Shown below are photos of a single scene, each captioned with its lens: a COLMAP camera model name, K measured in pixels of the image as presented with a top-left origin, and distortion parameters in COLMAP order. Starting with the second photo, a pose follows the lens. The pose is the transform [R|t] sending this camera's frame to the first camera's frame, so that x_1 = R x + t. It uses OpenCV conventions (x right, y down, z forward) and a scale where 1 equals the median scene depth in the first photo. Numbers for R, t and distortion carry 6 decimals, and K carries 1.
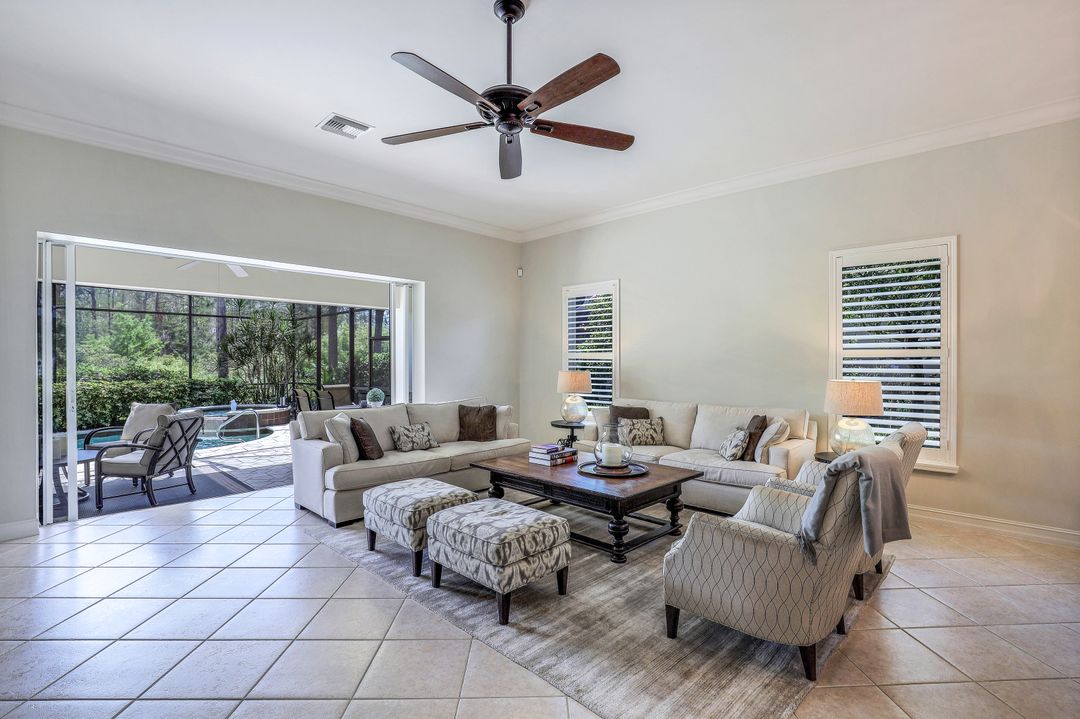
lens RADIAL K [[506.9, 0, 556.8], [0, 506.9, 362.0], [0, 0, 1]] dist [-0.026820, -0.000218]
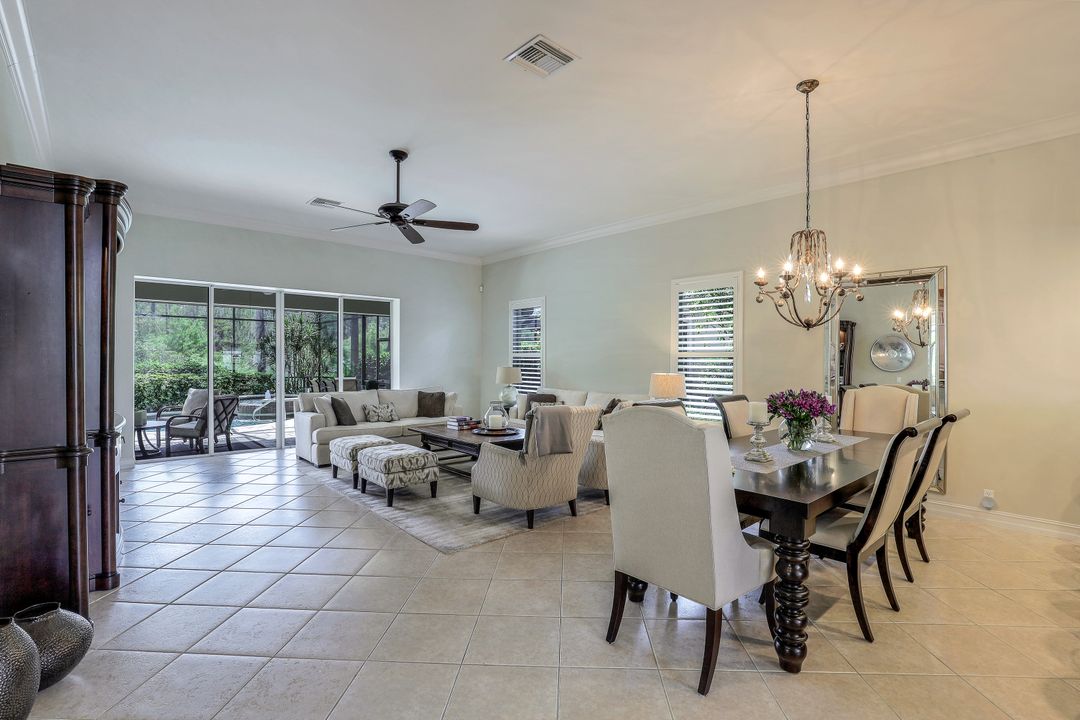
lens RADIAL K [[506.9, 0, 556.8], [0, 506.9, 362.5], [0, 0, 1]] dist [-0.026820, -0.000218]
pose [[0.997680, 0.004791, -0.067915, 0.313060], [-0.004427, 0.999975, 0.005513, -0.001273], [0.067939, -0.005200, 0.997676, -0.382640]]
